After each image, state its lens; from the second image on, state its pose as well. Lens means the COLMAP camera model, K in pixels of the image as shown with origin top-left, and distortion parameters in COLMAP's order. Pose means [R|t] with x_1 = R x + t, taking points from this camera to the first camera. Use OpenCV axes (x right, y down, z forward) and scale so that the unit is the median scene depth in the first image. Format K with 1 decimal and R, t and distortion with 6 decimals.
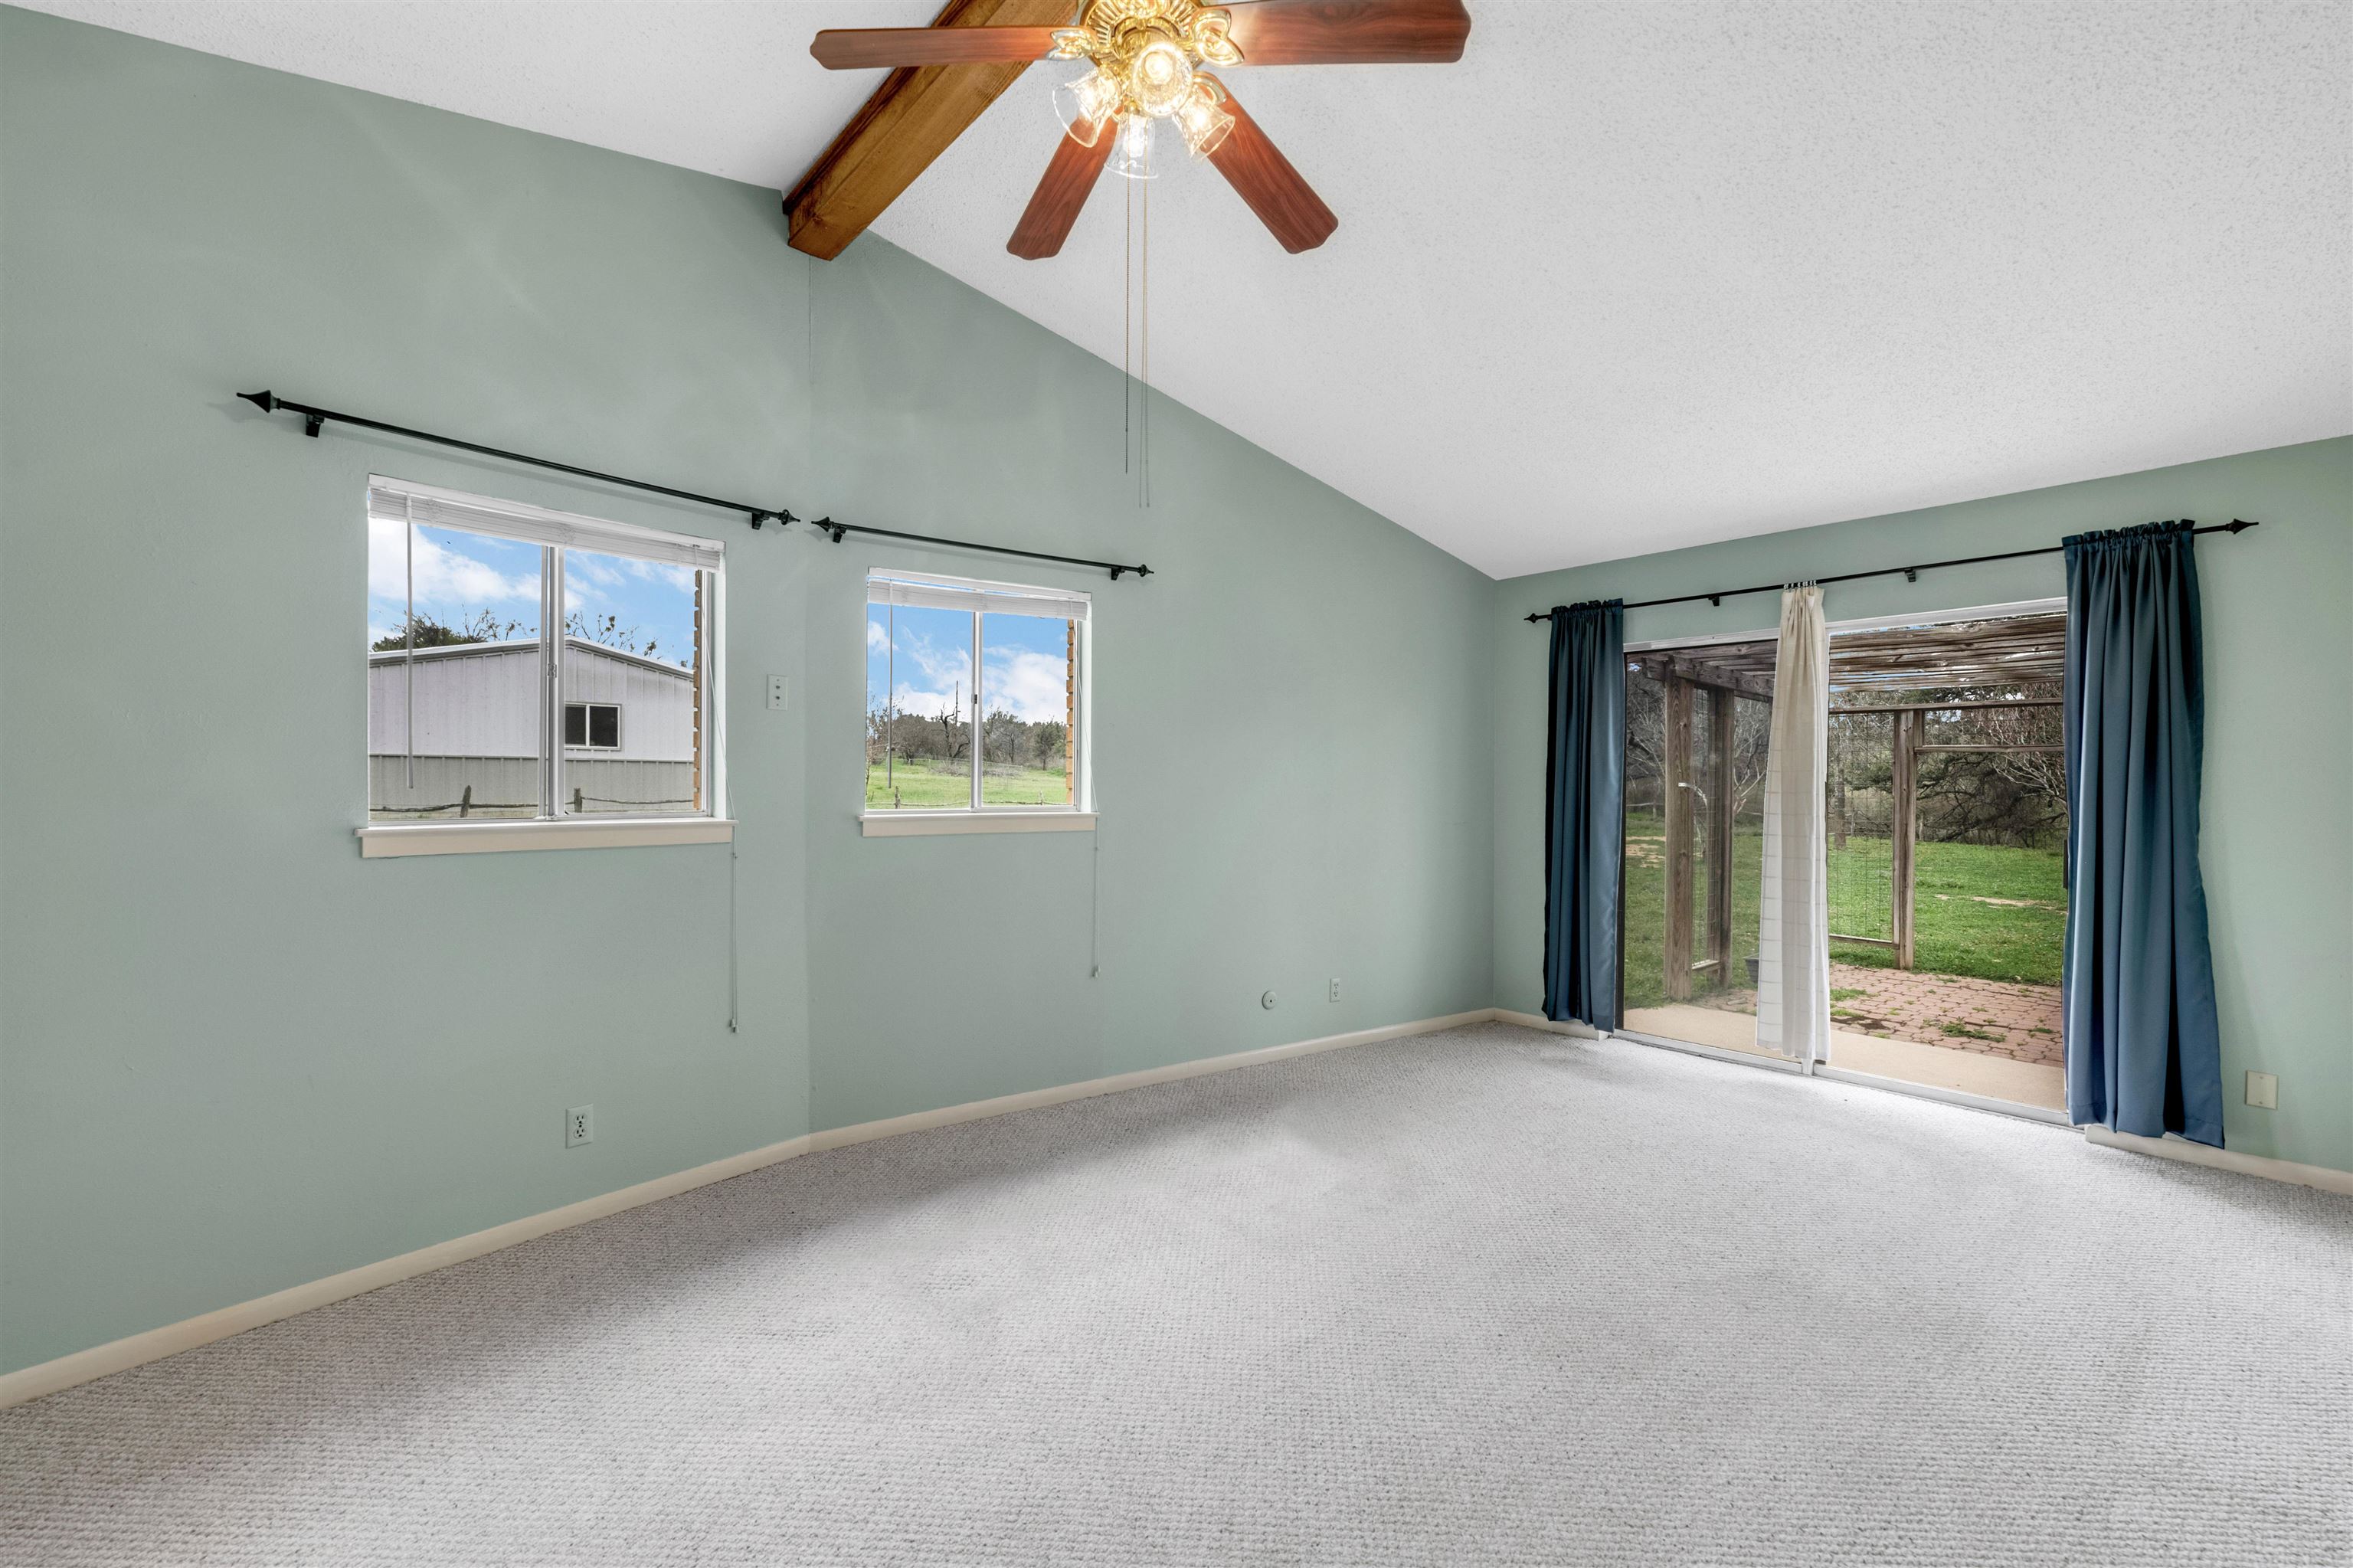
lens RADIAL K [[947.7, 0, 1170.3], [0, 947.7, 787.8], [0, 0, 1]] dist [-0.000759, 0.000164]
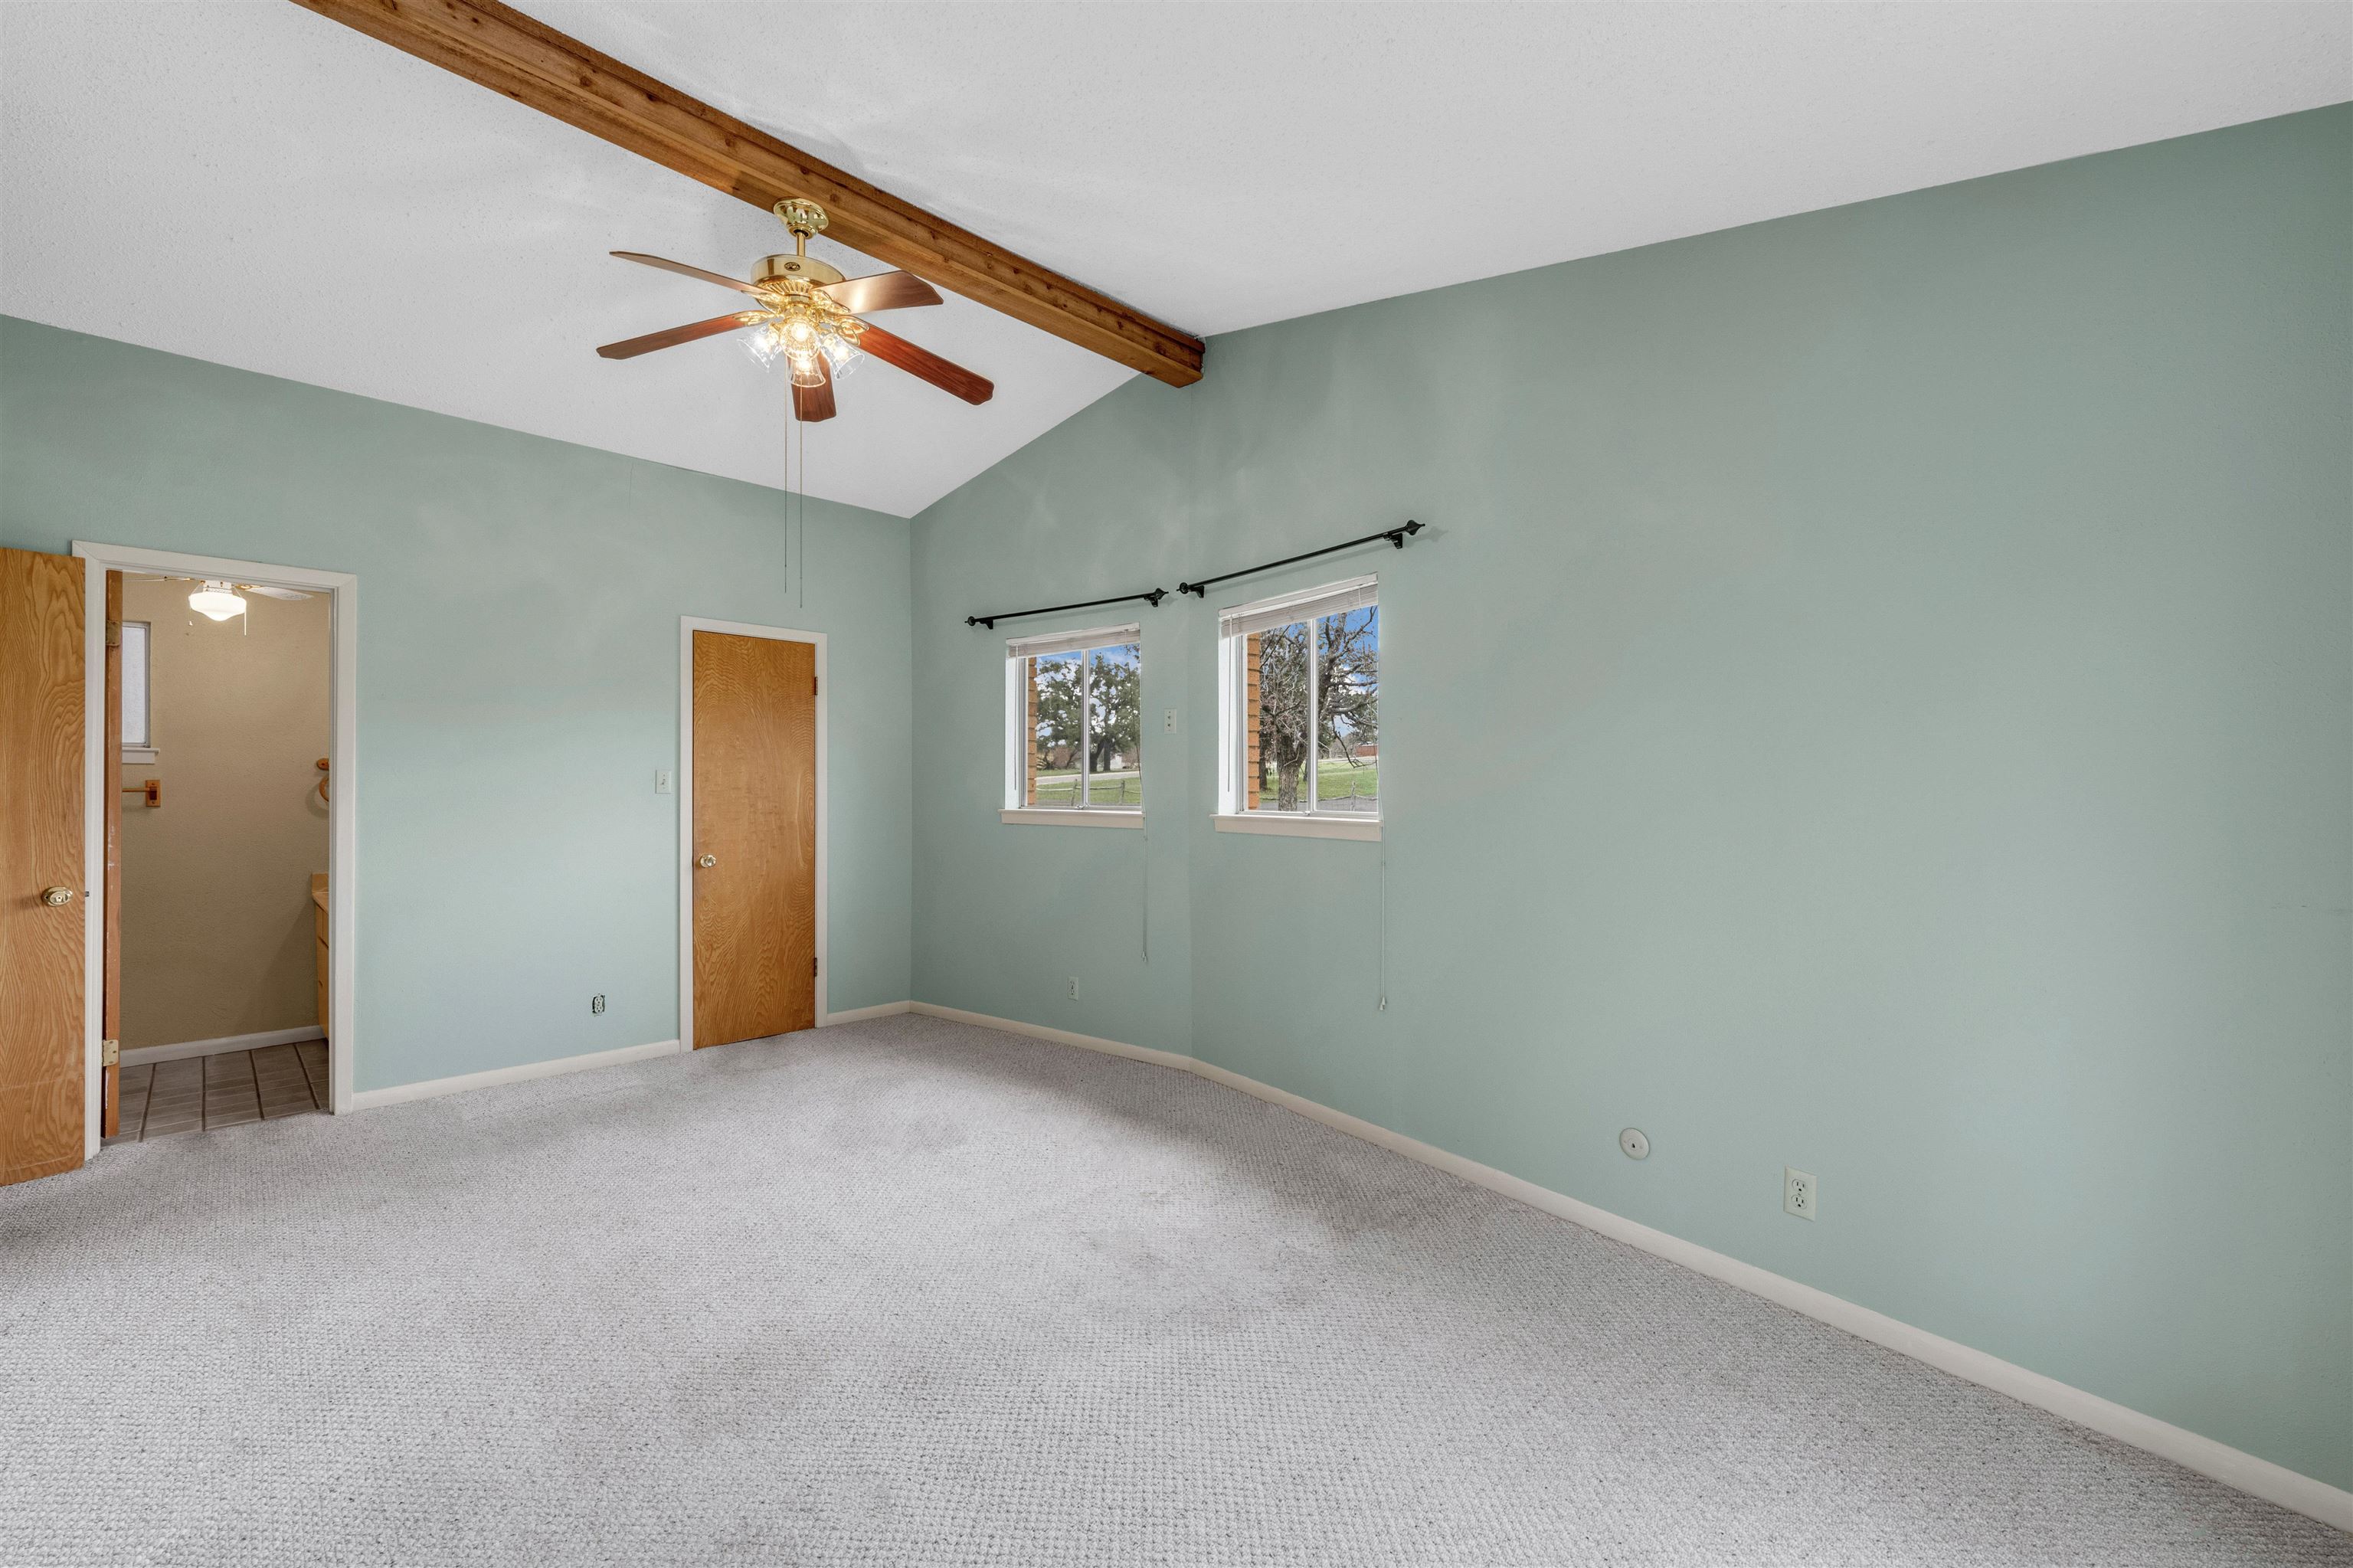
lens RADIAL K [[953.6, 0, 1170.5], [0, 953.6, 785.1], [0, 0, 1]] dist [-0.001472, 0.000142]
pose [[0.074839, -0.004241, -0.997187, 0.643973], [-0.006437, 0.999968, -0.004735, -0.001494], [0.997175, 0.006773, 0.074809, 0.609900]]
